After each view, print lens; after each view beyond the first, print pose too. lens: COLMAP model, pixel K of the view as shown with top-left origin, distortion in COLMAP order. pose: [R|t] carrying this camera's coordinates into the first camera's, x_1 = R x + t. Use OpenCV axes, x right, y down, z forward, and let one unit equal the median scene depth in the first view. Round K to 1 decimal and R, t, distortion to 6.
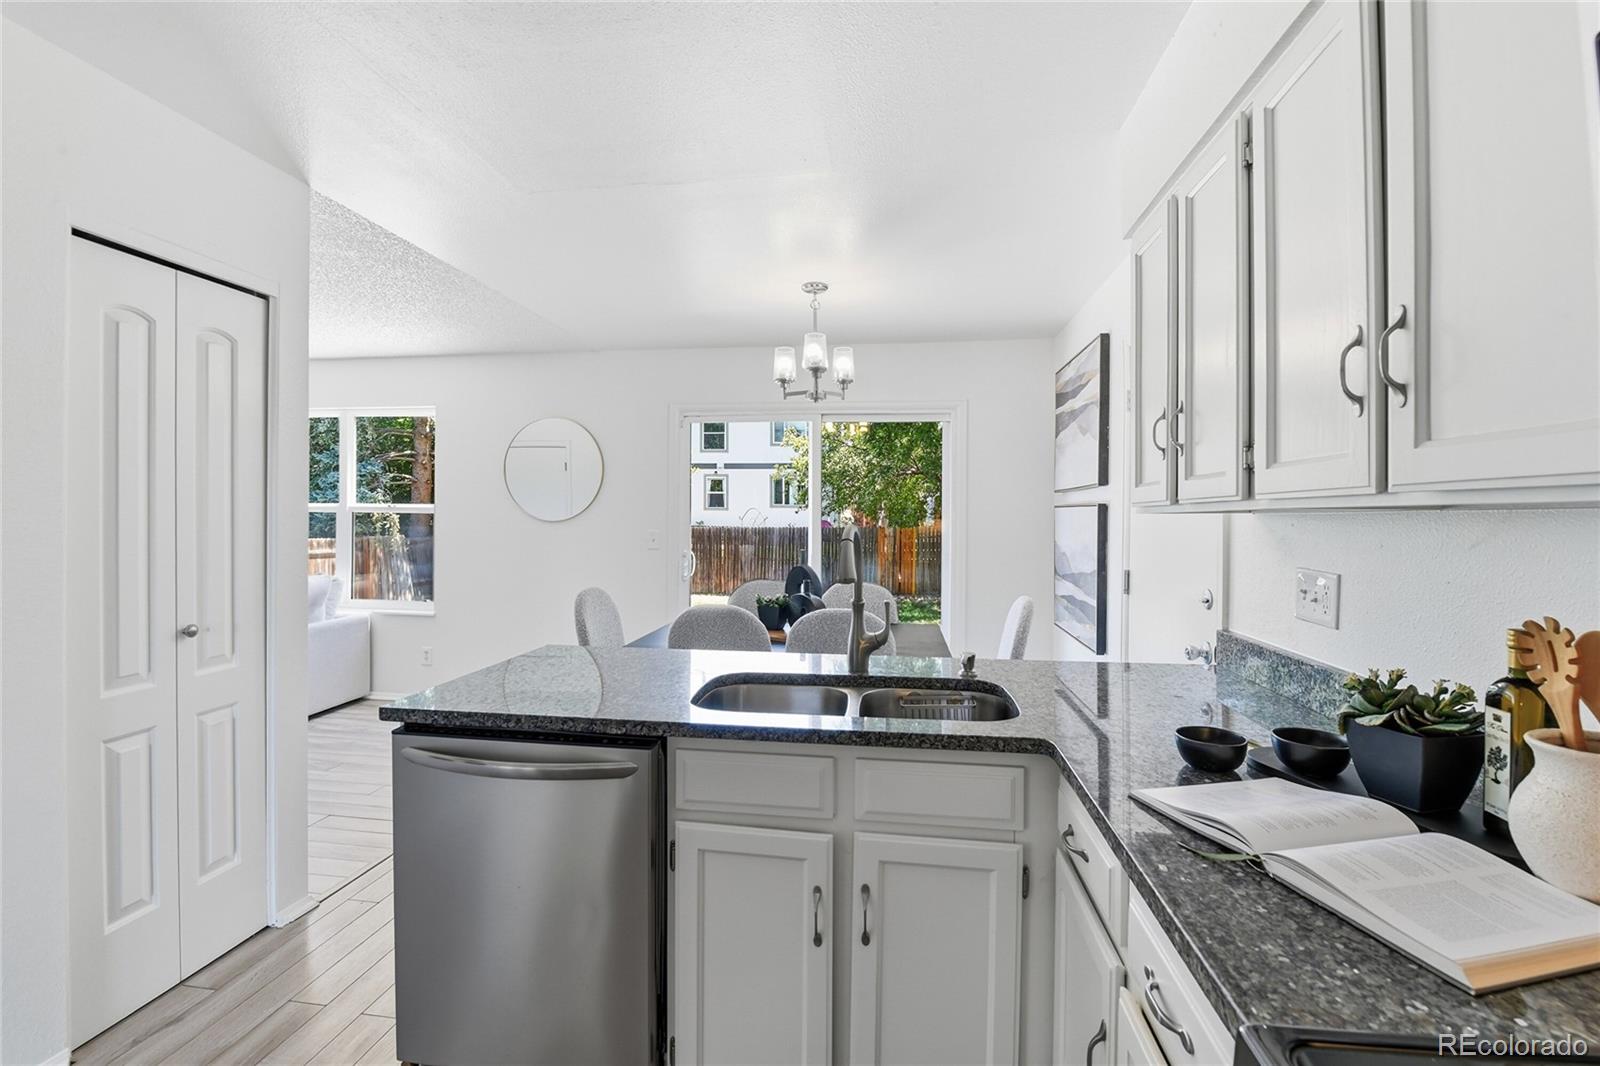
lens RADIAL K [[708.8, 0, 800.0], [0, 708.8, 533.0], [0, 0, 1]] dist [-0.001766, -0.000164]
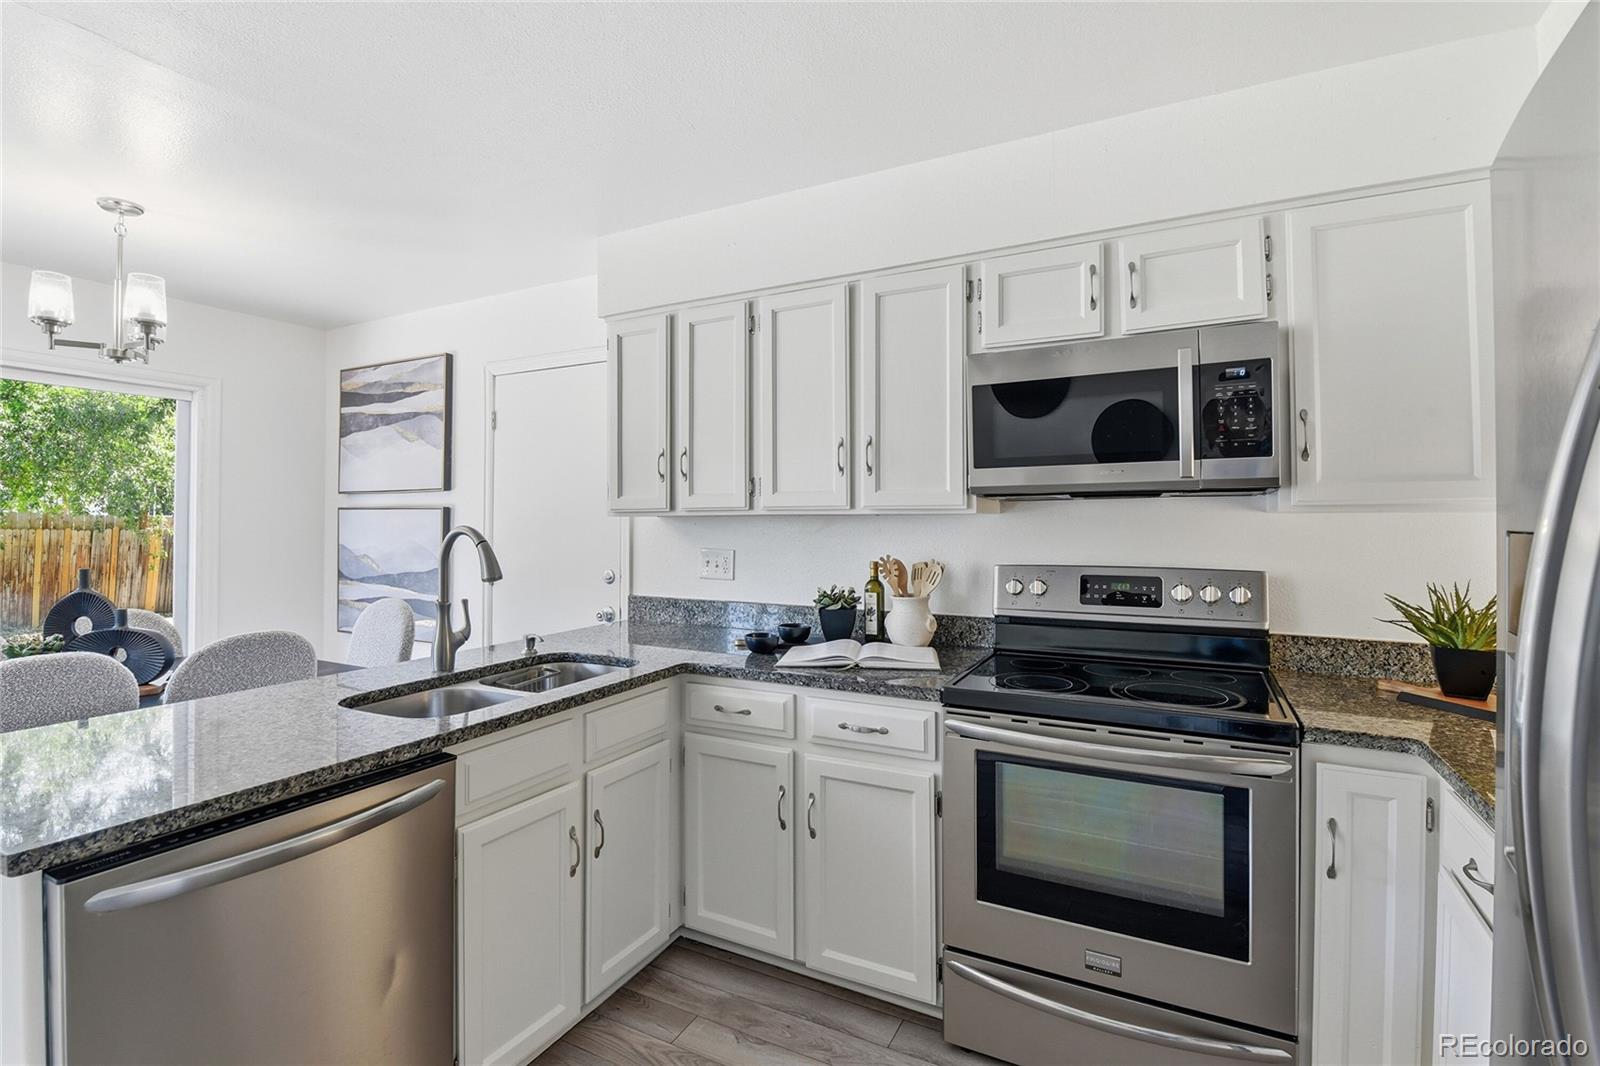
lens RADIAL K [[736.5, 0, 800.5], [0, 736.5, 526.2], [0, 0, 1]] dist [-0.000483, -0.000173]
pose [[0.336241, -0.014511, 0.941664, -0.900721], [0.024392, 0.999680, 0.006695, -0.010486], [-0.941460, 0.020718, 0.336487, 0.179800]]
